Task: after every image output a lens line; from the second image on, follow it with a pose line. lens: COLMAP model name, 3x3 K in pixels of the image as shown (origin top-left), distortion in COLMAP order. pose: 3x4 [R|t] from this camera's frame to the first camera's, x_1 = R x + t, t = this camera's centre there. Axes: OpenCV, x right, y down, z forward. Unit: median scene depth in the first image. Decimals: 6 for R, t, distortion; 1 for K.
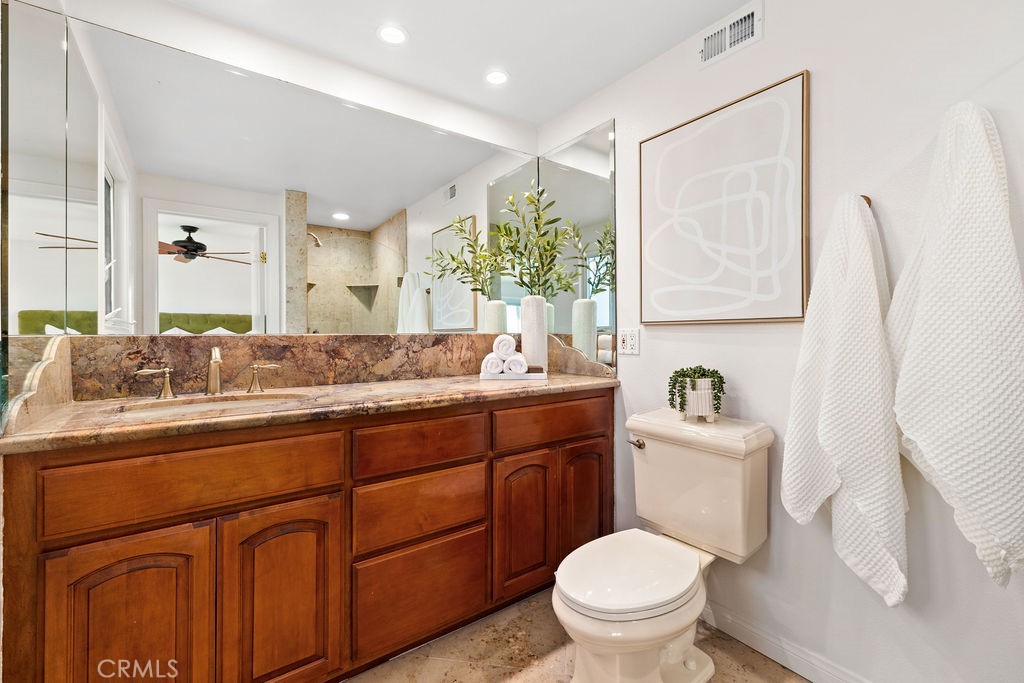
lens RADIAL K [[432.1, 0, 511.7], [0, 432.1, 336.3], [0, 0, 1]] dist [0.002626, -0.000022]
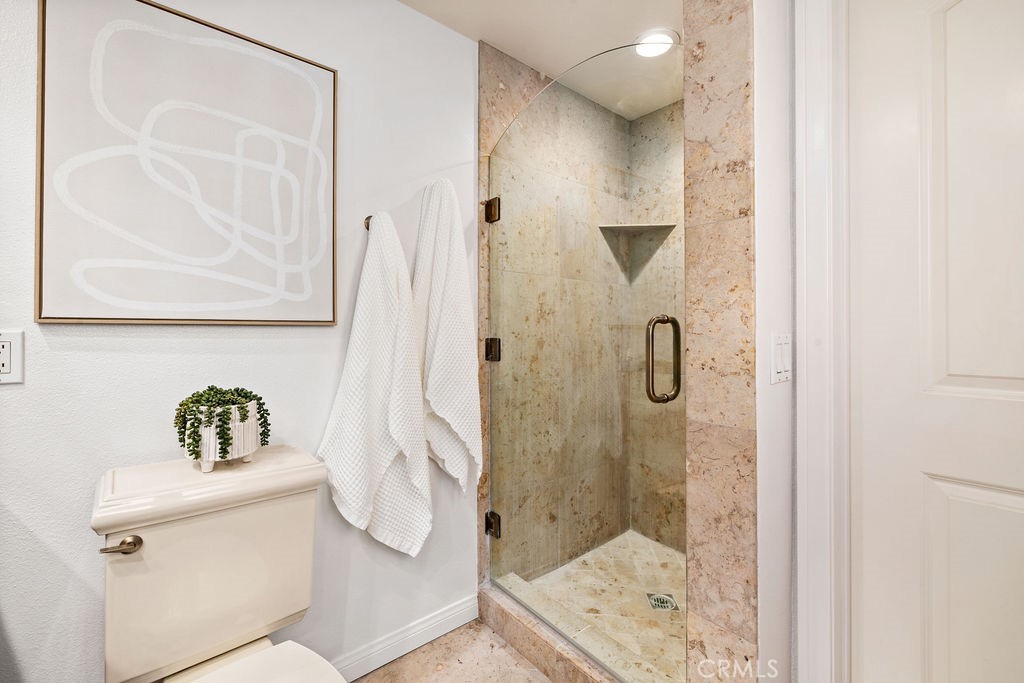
lens RADIAL K [[432.1, 0, 511.8], [0, 432.1, 333.8], [0, 0, 1]] dist [0.002626, -0.000022]
pose [[-0.042651, -0.004283, 0.999081, -0.289391], [0.003215, 0.999985, 0.004424, -0.017728], [-0.999085, 0.003401, -0.042637, 0.585289]]
